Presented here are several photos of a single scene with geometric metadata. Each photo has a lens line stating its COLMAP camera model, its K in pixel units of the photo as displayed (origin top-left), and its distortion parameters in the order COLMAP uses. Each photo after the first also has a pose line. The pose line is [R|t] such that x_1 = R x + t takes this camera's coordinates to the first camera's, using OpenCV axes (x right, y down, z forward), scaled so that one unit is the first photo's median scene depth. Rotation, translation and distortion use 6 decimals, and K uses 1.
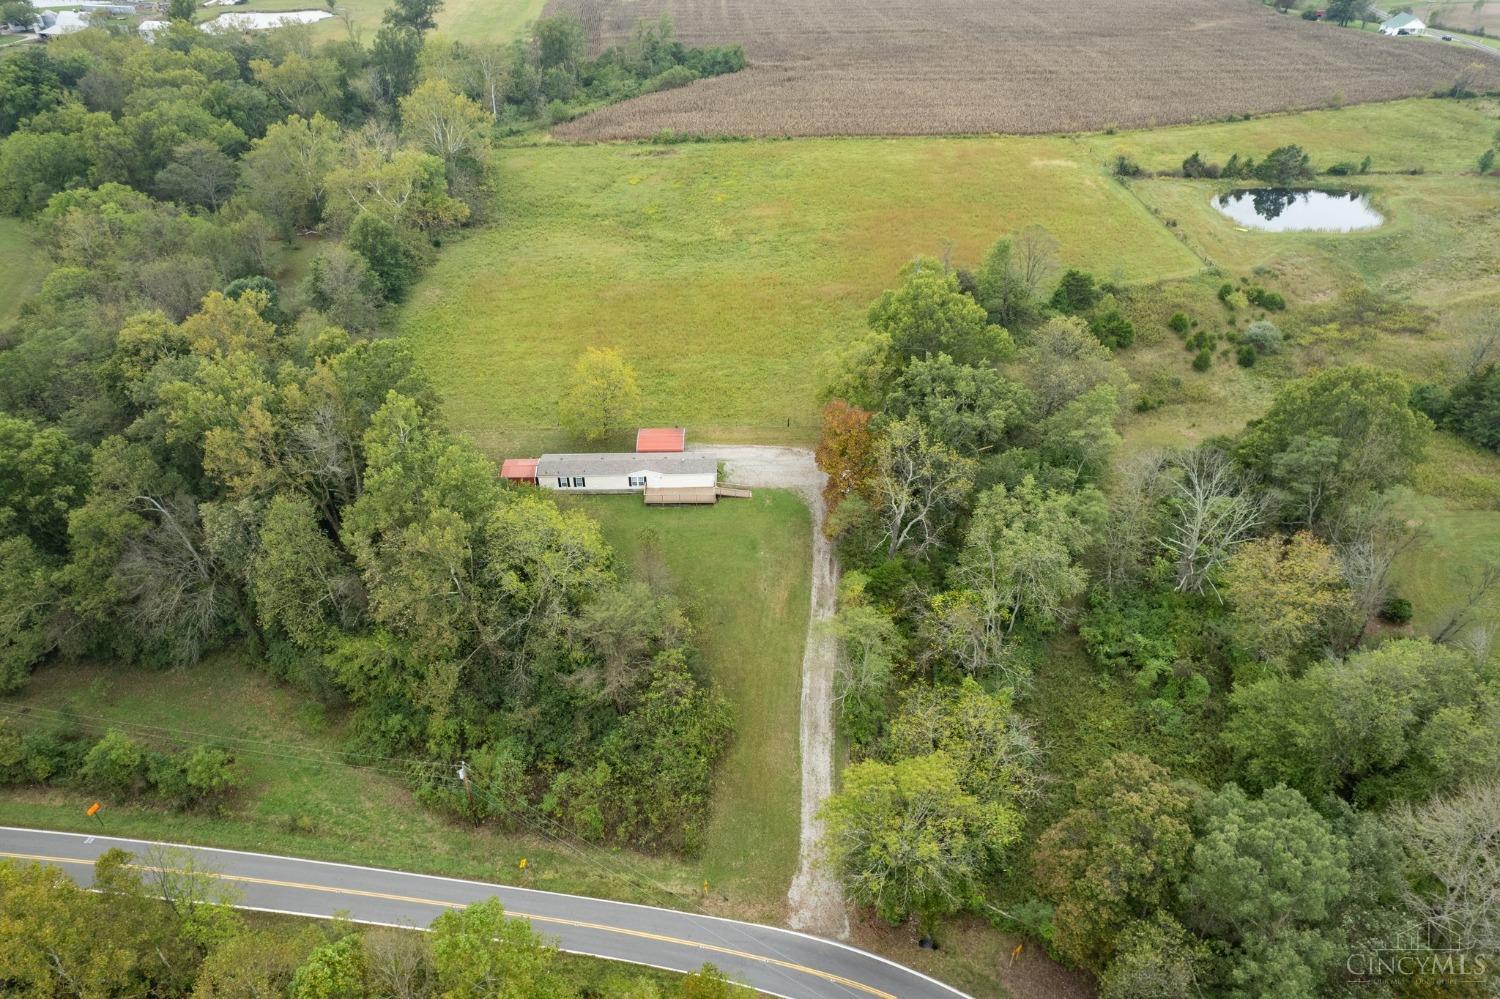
lens RADIAL K [[956.4, 0, 750.0], [0, 956.4, 499.5], [0, 0, 1]] dist [-0.078957, 0.068300]
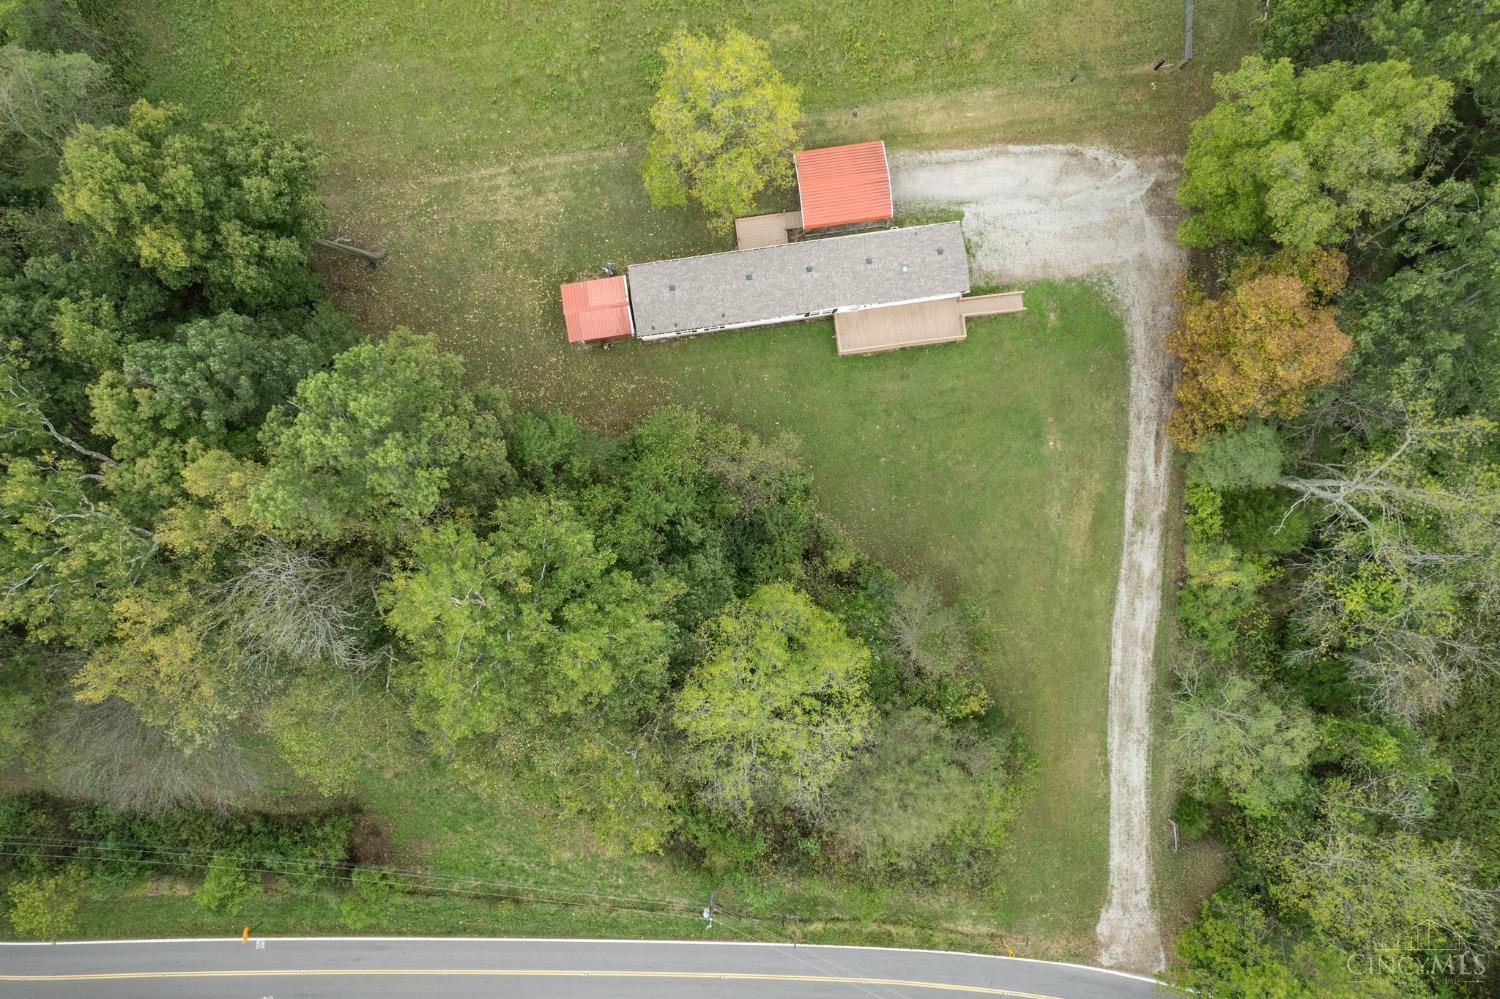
lens RADIAL K [[956.4, 0, 750.0], [0, 956.4, 499.5], [0, 0, 1]] dist [-0.078957, 0.068300]
pose [[0.993471, -0.114081, -0.001361, -0.208054], [0.068222, 0.584464, 0.808547, -0.488034], [-0.091444, -0.803360, 0.588430, 0.736689]]
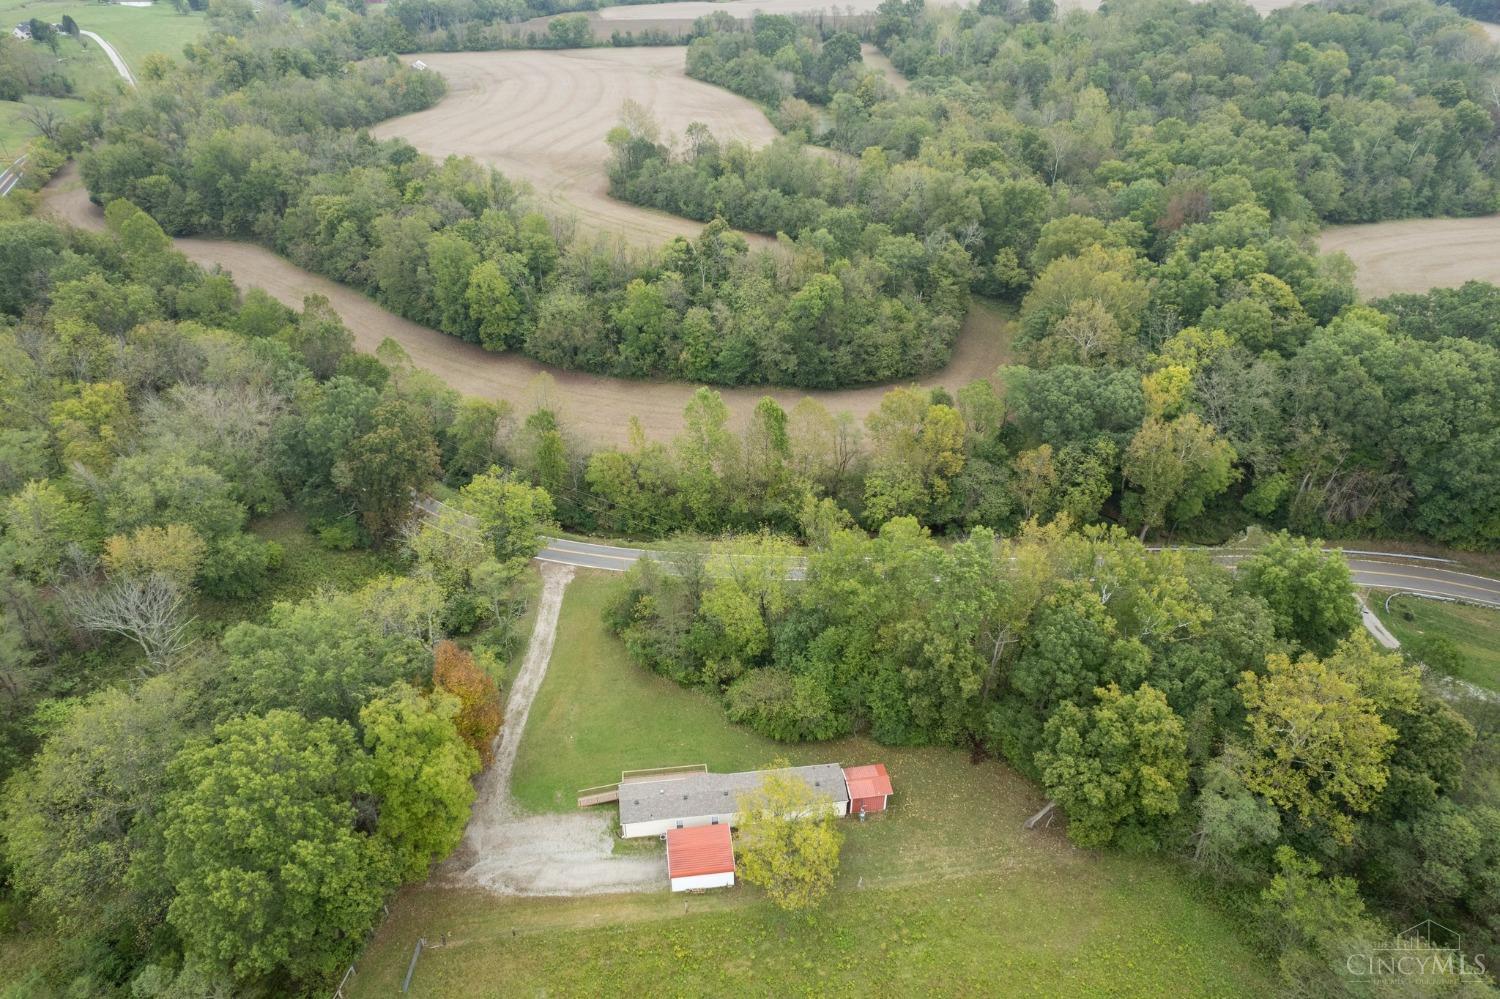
lens RADIAL K [[956.4, 0, 750.0], [0, 956.4, 499.5], [0, 0, 1]] dist [-0.078957, 0.068300]
pose [[-0.994087, 0.055750, -0.093187, -0.102031], [-0.068296, 0.346197, 0.935673, -1.059473], [0.084424, 0.936504, -0.340342, 1.290524]]
